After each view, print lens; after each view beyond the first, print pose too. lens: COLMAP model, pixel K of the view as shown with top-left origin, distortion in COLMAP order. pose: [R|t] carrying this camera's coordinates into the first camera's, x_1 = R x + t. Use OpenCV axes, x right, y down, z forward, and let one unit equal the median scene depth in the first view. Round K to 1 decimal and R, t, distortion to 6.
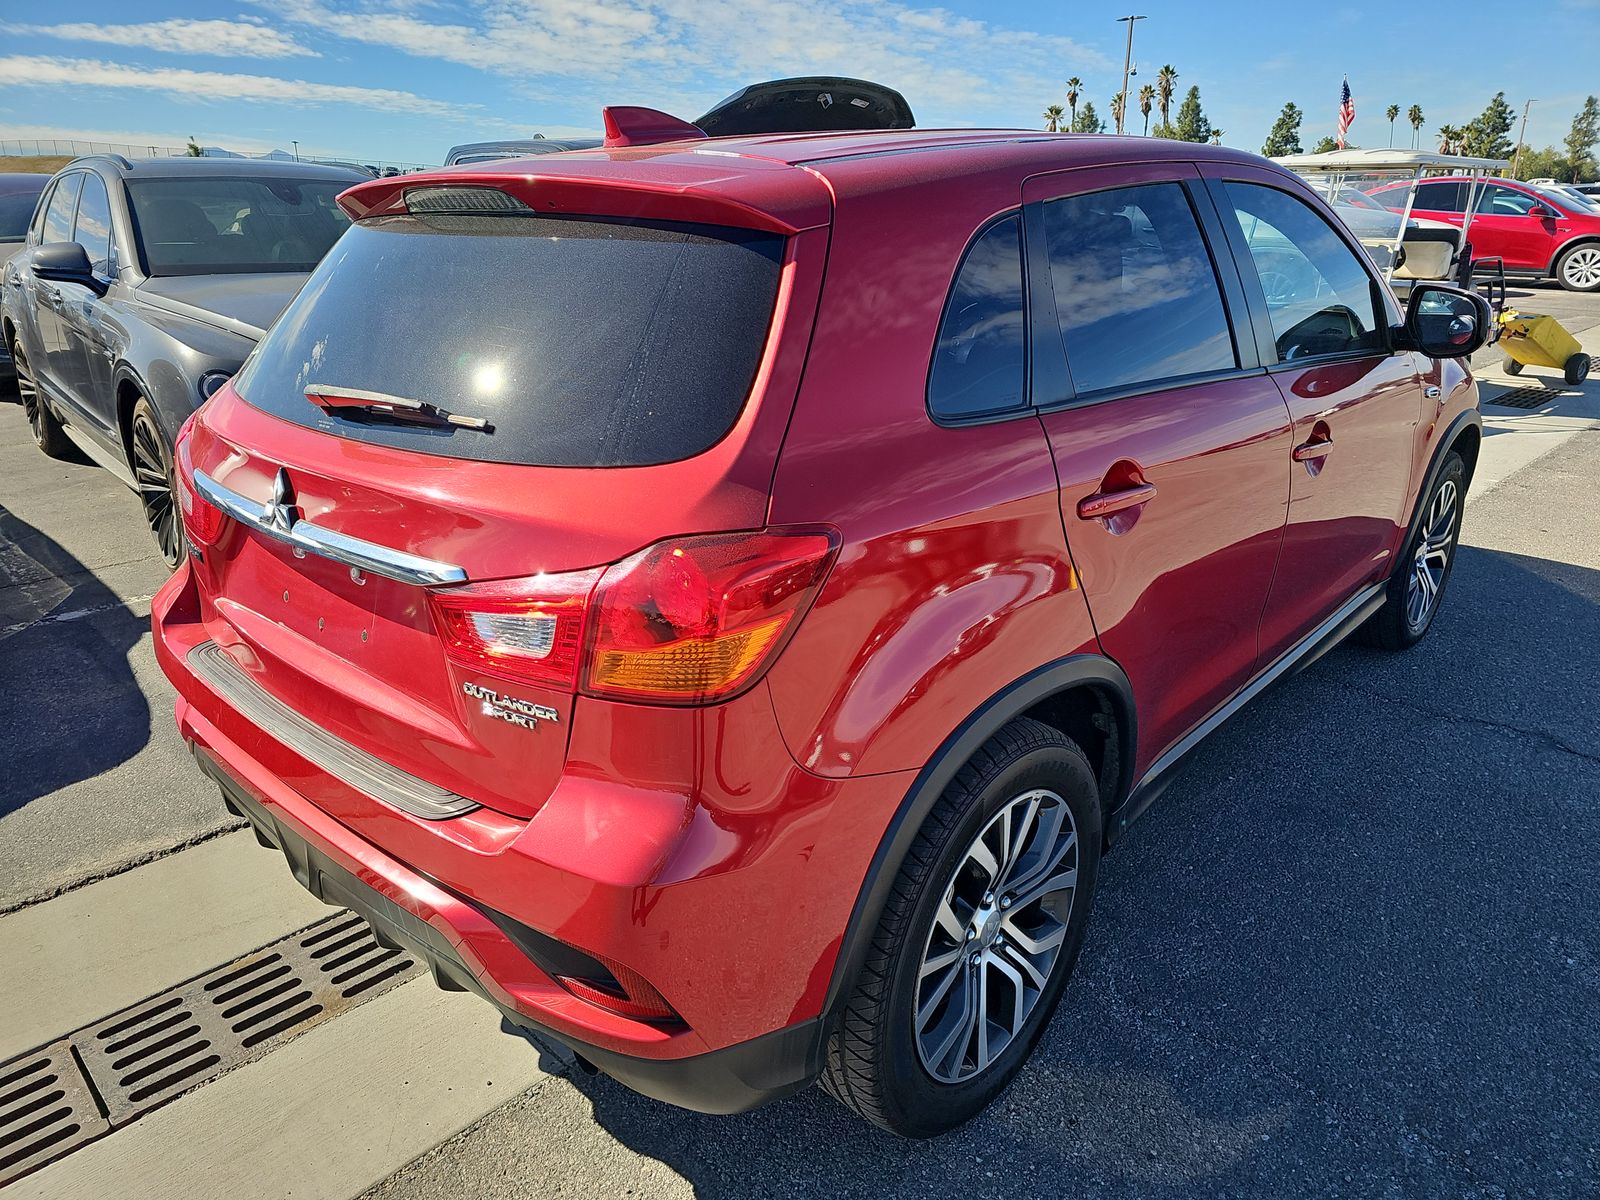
lens RADIAL K [[1056.3, 0, 800.0], [0, 1056.3, 600.0], [0, 0, 1]] dist [0.031512, -0.033549]
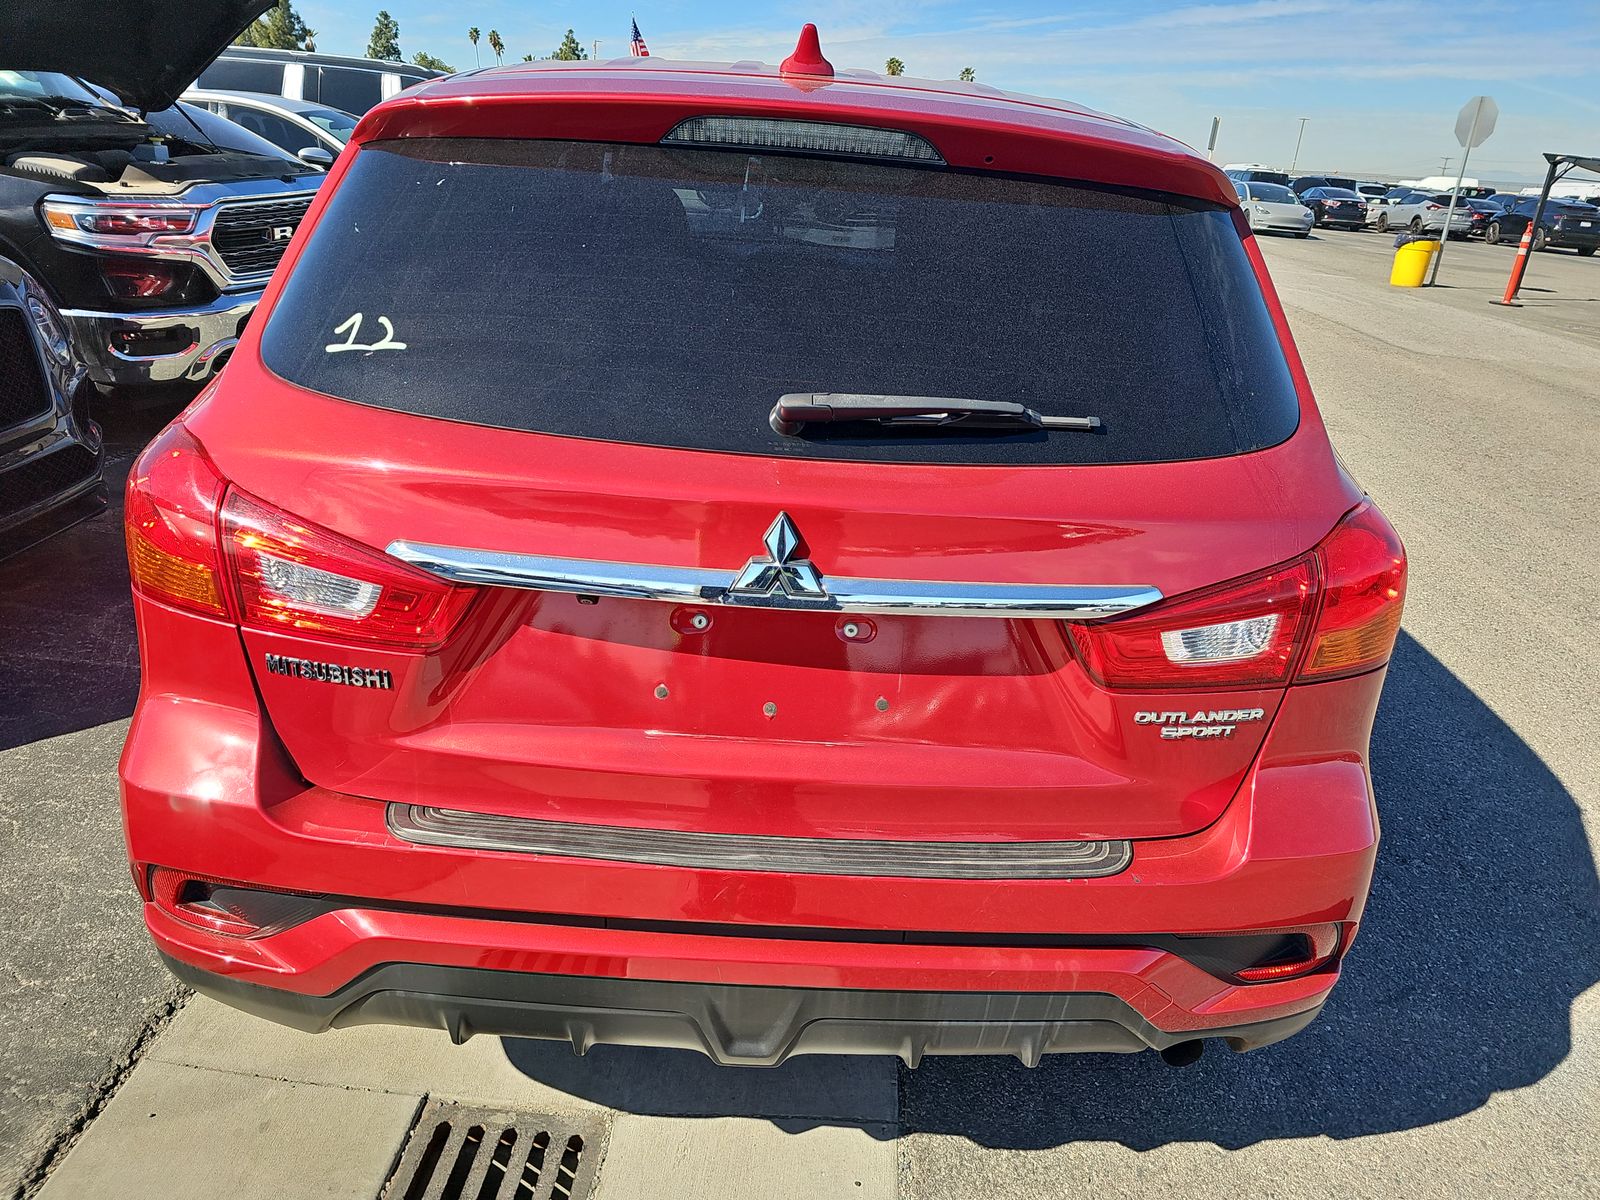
lens RADIAL K [[1081.6, 0, 791.6], [0, 1081.6, 597.7], [0, 0, 1]] dist [0.032158, -0.031779]
pose [[0.734078, -0.202630, 0.648129, -0.796841], [0.161600, 0.979150, 0.123091, -0.128010], [-0.659557, 0.014379, 0.751517, 0.357283]]
